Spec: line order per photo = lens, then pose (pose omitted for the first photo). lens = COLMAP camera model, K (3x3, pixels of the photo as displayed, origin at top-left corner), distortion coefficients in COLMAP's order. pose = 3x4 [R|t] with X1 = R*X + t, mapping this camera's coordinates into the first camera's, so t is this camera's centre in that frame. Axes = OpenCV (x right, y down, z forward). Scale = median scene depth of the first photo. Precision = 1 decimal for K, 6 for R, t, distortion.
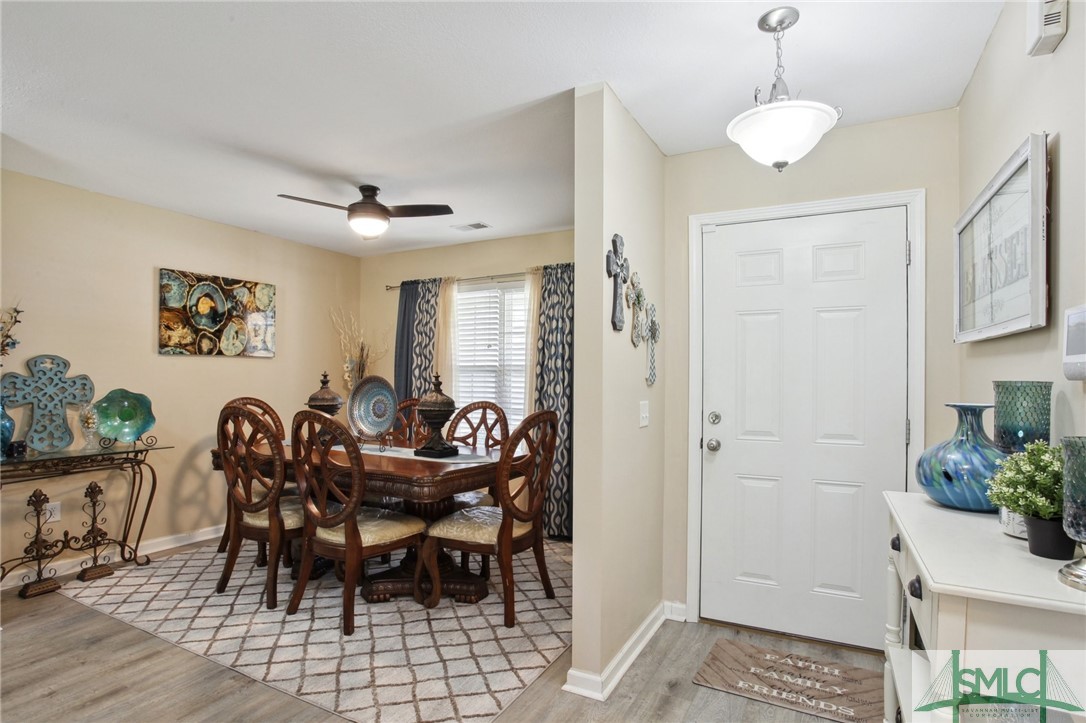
lens RADIAL K [[538.0, 0, 587.9], [0, 538.0, 381.1], [0, 0, 1]] dist [-0.074927, 0.000242]
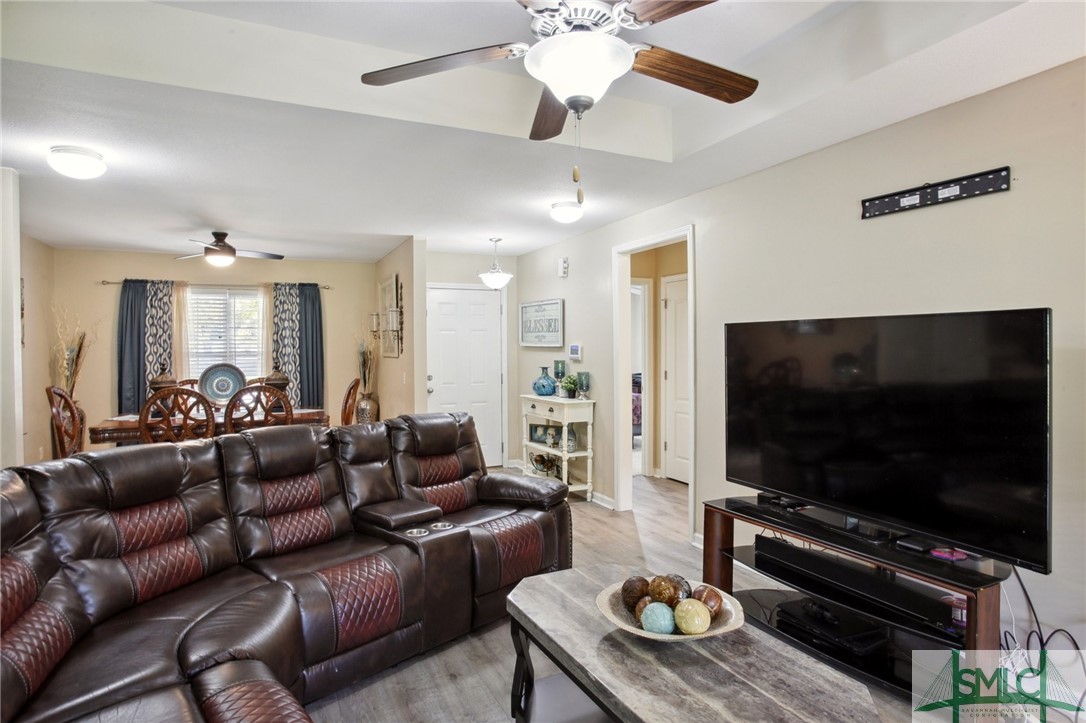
lens RADIAL K [[580.7, 0, 538.8], [0, 580.7, 354.7], [0, 0, 1]] dist [-0.093155, 0.052800]
pose [[0.607575, -0.022265, 0.793950, -1.124706], [0.013526, 0.999752, 0.017685, -0.049871], [-0.794147, -0.000006, 0.607726, -0.640744]]
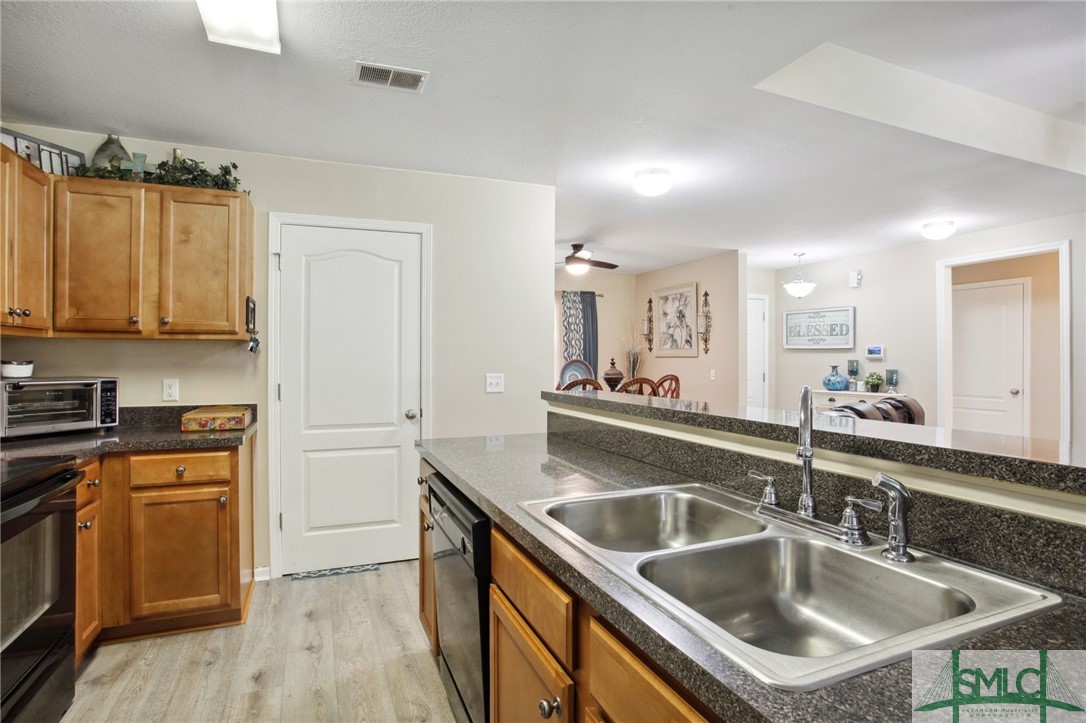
lens RADIAL K [[536.3, 0, 543.0], [0, 536.3, 361.5], [0, 0, 1]] dist [-0.077765, 0.025870]
pose [[0.656598, -0.015021, 0.754091, -1.778169], [0.007123, 0.999881, 0.013715, -0.027601], [-0.754207, -0.003634, 0.656627, 0.008265]]
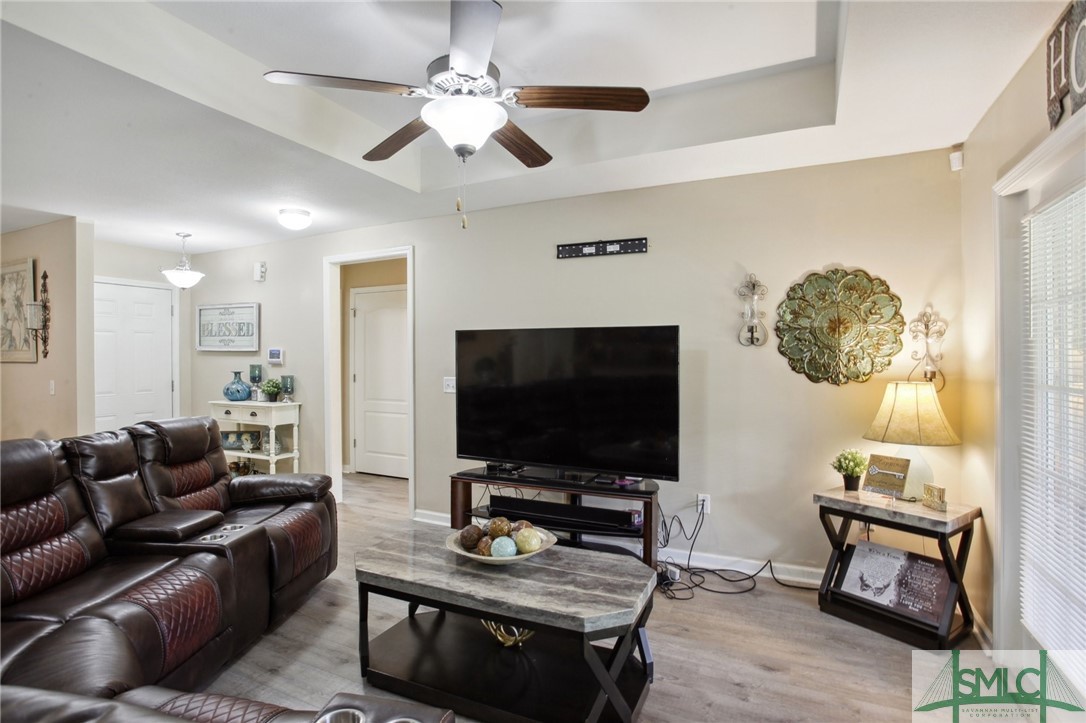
lens RADIAL K [[536.3, 0, 543.0], [0, 536.3, 361.5], [0, 0, 1]] dist [-0.077765, 0.025870]
pose [[-0.017508, -0.018630, 0.999673, -1.285587], [0.003757, 0.999818, 0.018699, -0.036127], [-0.999840, 0.004083, -0.017435, -0.454405]]
